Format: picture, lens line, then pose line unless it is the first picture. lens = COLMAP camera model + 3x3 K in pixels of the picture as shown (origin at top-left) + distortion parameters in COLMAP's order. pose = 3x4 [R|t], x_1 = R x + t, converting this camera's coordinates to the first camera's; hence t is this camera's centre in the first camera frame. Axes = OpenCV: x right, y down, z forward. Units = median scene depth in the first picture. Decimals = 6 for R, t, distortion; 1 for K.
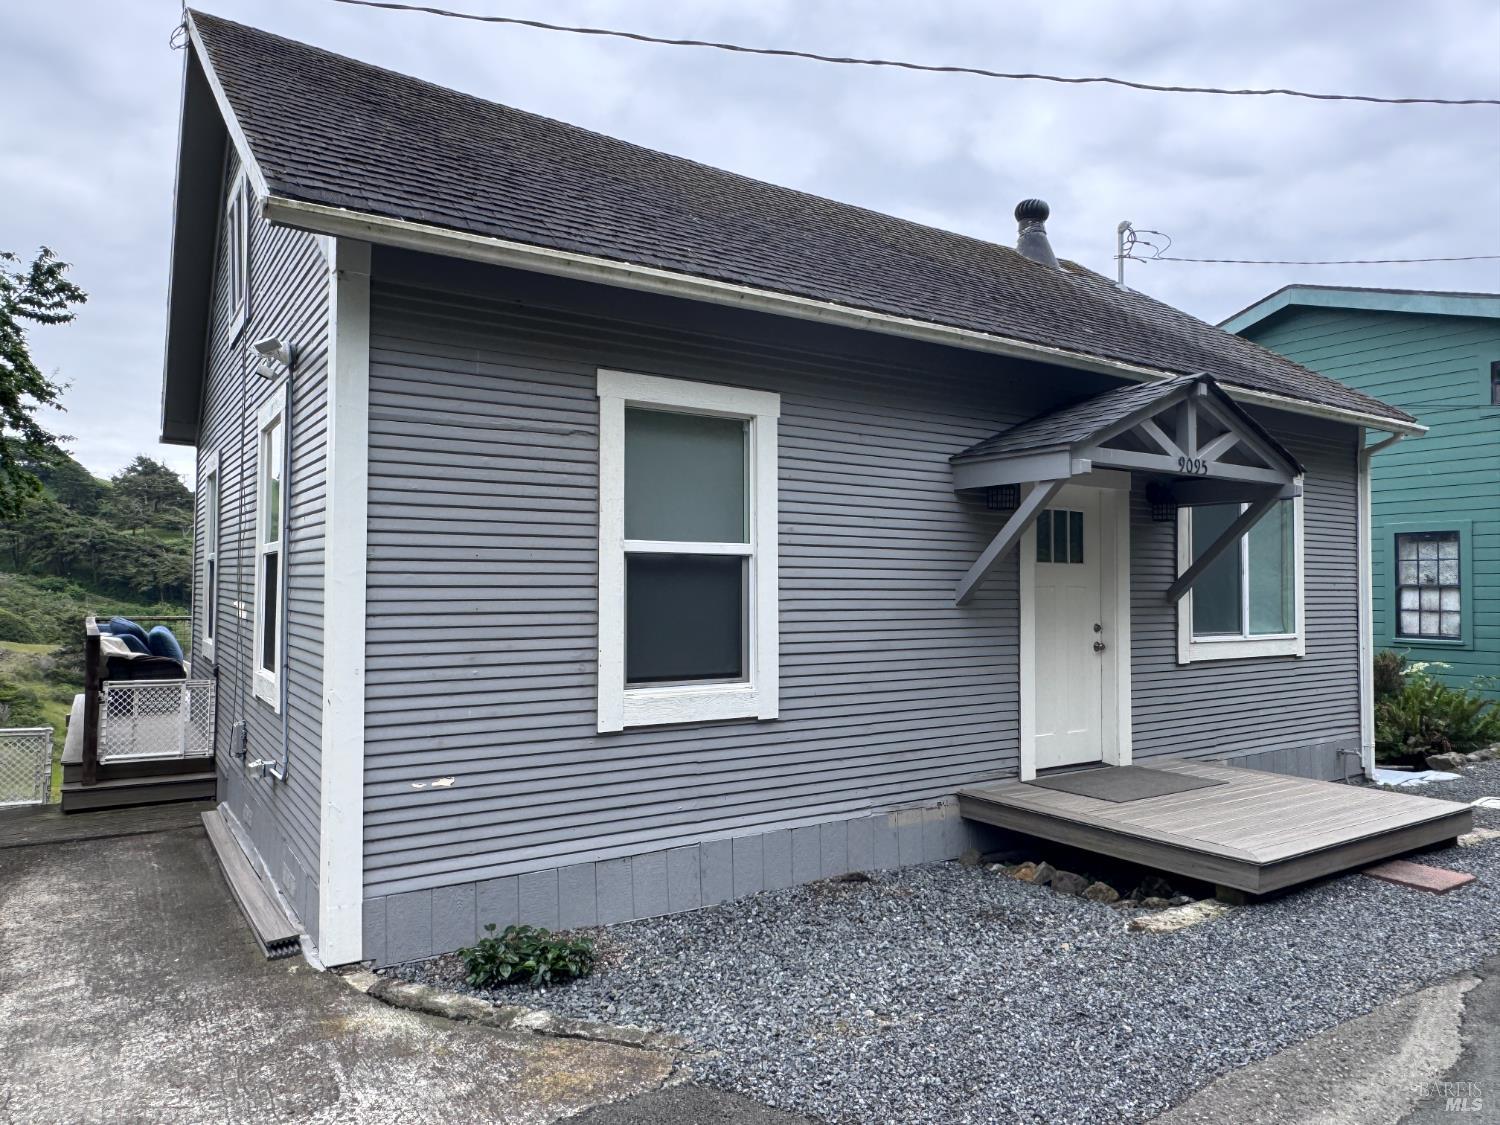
lens RADIAL K [[999.4, 0, 750.0], [0, 999.4, 562.5], [0, 0, 1]] dist [0.001358, 0.000577]
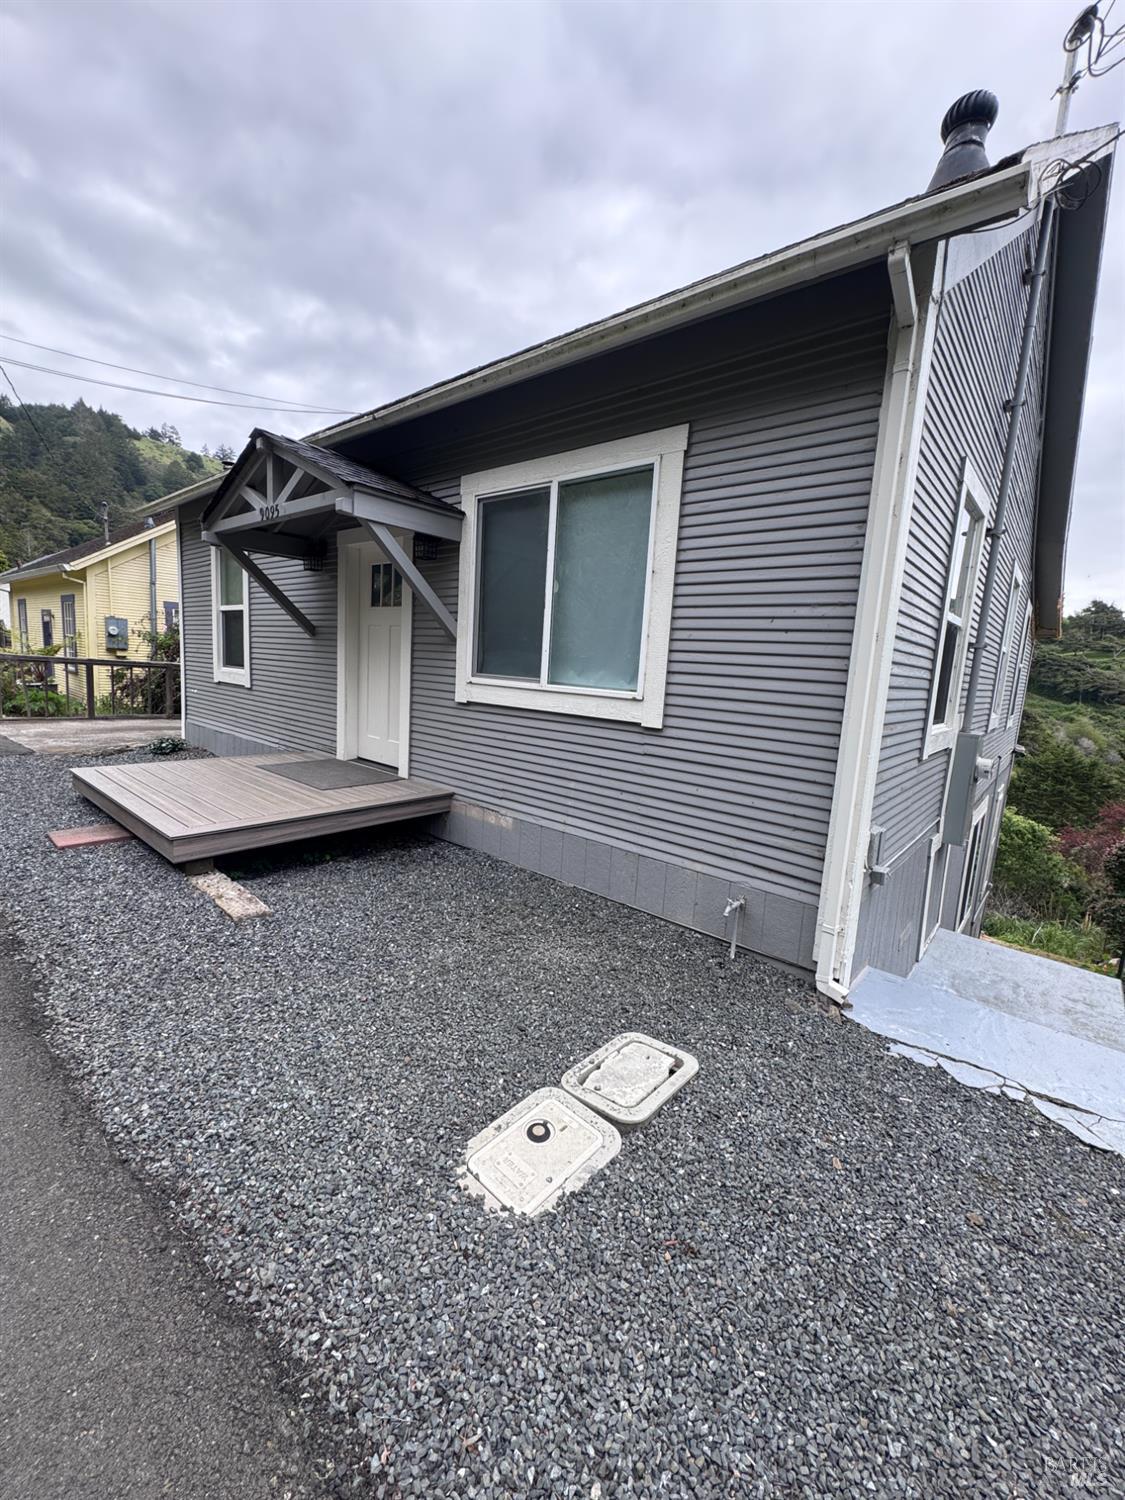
lens RADIAL K [[600.2, 0, 562.5], [0, 600.2, 750.0], [0, 0, 1]] dist [0.001824, 0.000320]
pose [[0.270391, 0.149724, -0.951037, 1.345467], [-0.029983, 0.988664, 0.147123, 0.073414], [0.962283, -0.011266, 0.271815, 1.207326]]
